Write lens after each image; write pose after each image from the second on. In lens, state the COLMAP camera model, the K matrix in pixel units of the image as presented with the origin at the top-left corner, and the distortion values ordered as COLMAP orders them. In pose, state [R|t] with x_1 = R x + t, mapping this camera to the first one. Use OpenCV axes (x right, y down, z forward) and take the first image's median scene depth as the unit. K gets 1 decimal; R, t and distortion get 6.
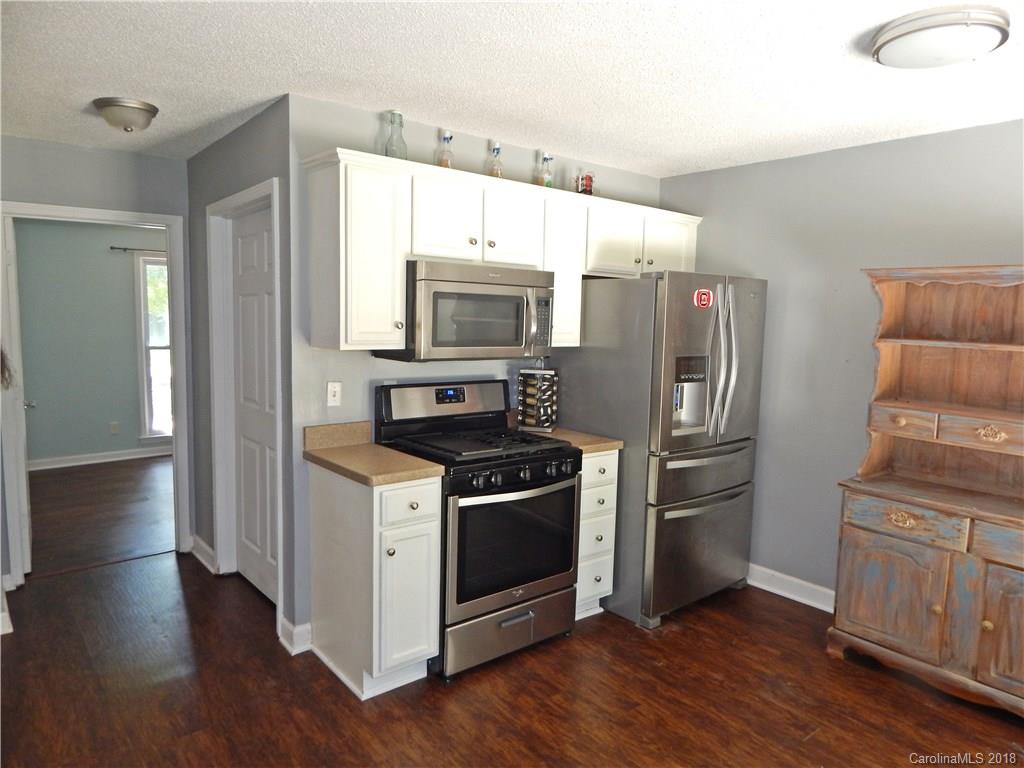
lens RADIAL K [[683.7, 0, 505.5], [0, 683.7, 378.1], [0, 0, 1]] dist [-0.002197, -0.001153]
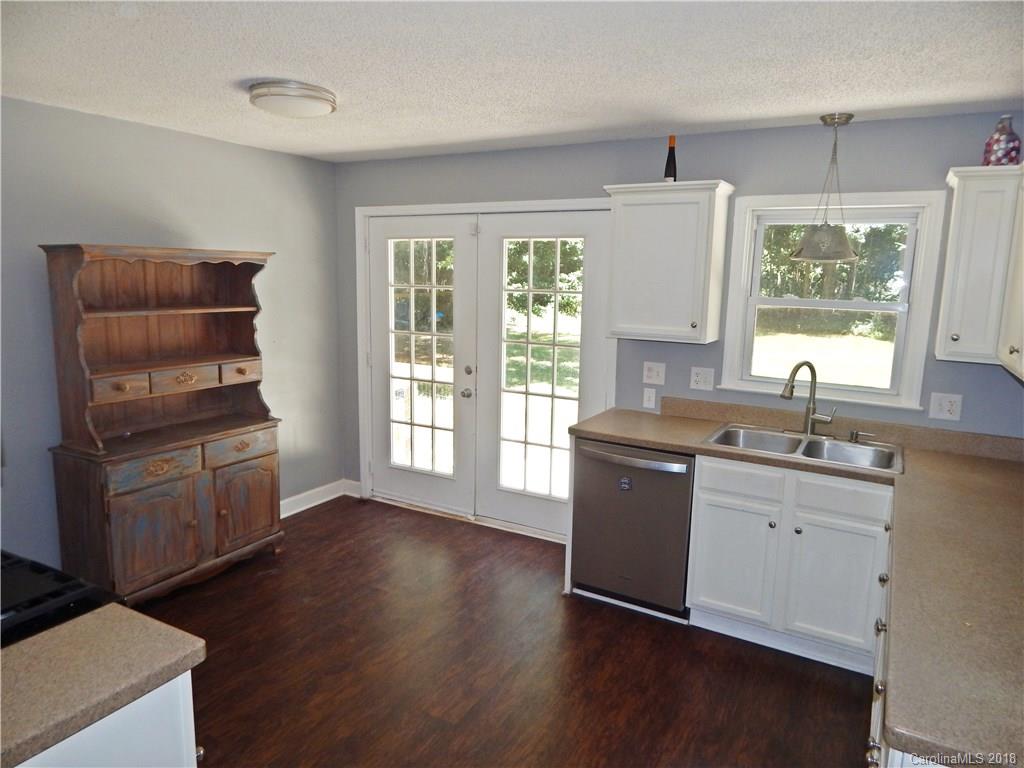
lens RADIAL K [[683.7, 0, 512.8], [0, 683.7, 382.1], [0, 0, 1]] dist [-0.002197, -0.001153]
pose [[-0.352649, -0.190058, 0.916252, -0.646559], [0.068894, 0.971226, 0.227977, -0.152548], [-0.933216, 0.143520, -0.329408, 0.788895]]
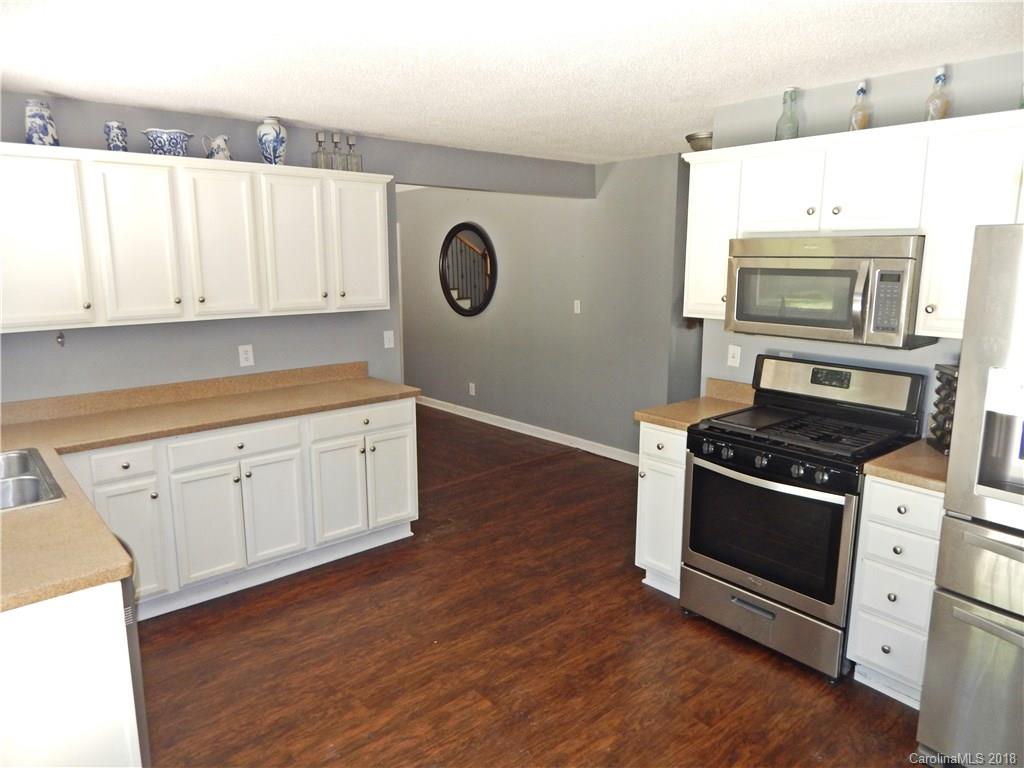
lens RADIAL K [[683.7, 0, 504.2], [0, 683.7, 389.0], [0, 0, 1]] dist [-0.002197, -0.001153]
pose [[-0.001521, 0.166391, -0.986059, 0.940212], [-0.099242, 0.981167, 0.165718, -0.078722], [0.995062, 0.098110, 0.015020, 0.619612]]
